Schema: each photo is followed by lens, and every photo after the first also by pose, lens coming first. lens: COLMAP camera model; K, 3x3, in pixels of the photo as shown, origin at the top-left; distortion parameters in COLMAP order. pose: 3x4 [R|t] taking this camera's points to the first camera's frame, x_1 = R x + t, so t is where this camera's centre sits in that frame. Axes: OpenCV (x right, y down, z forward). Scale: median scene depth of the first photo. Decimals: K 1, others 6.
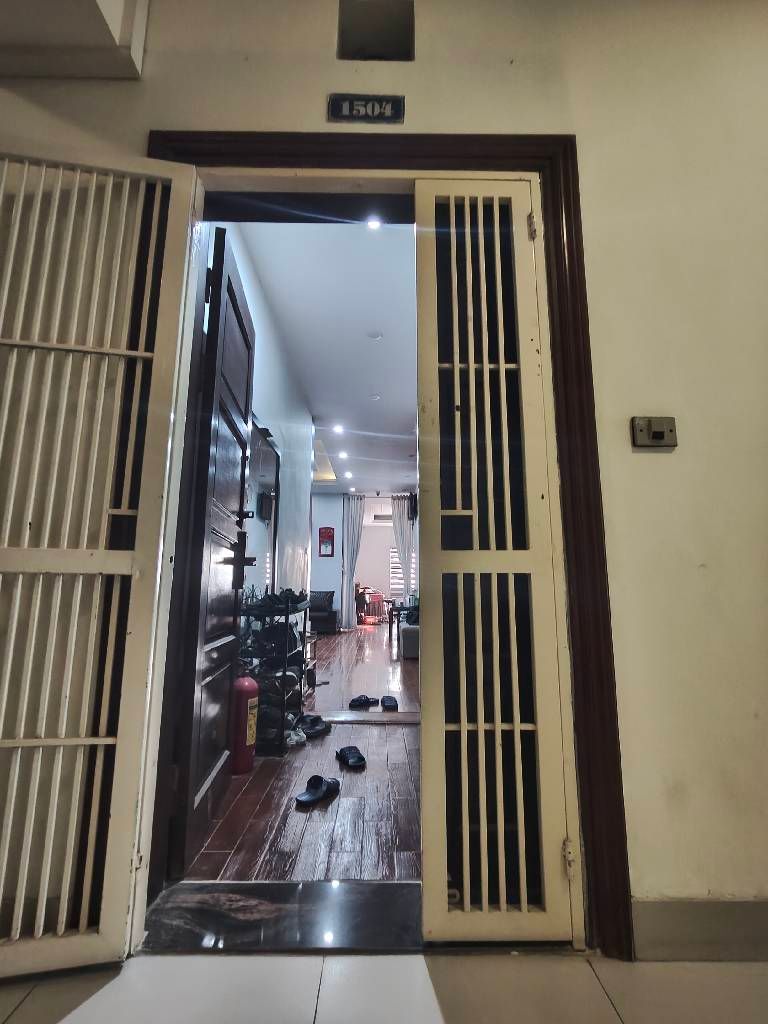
lens RADIAL K [[469.9, 0, 384.0], [0, 469.9, 512.0], [0, 0, 1]] dist [-0.004695, -0.000016]
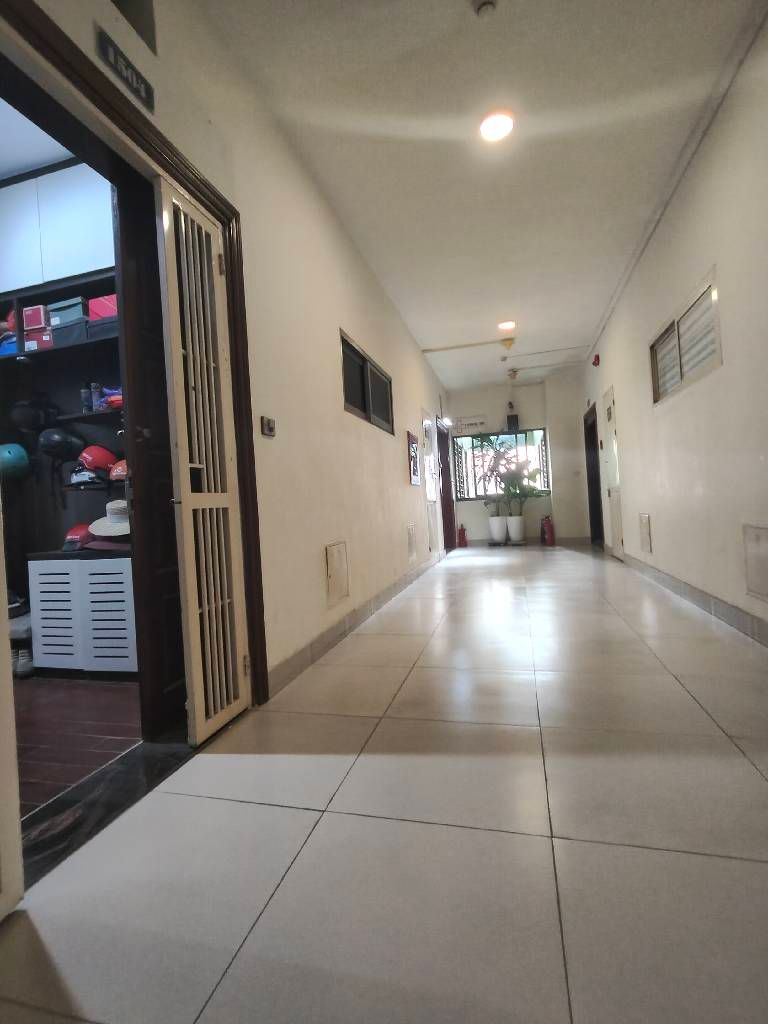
lens RADIAL K [[482.4, 0, 386.8], [0, 482.4, 506.0], [0, 0, 1]] dist [0.001140, 0.000063]
pose [[0.270782, -0.018103, 0.962470, -1.103504], [-0.099302, 0.993964, 0.046633, -0.002749], [-0.957505, -0.108202, 0.267350, 0.055477]]
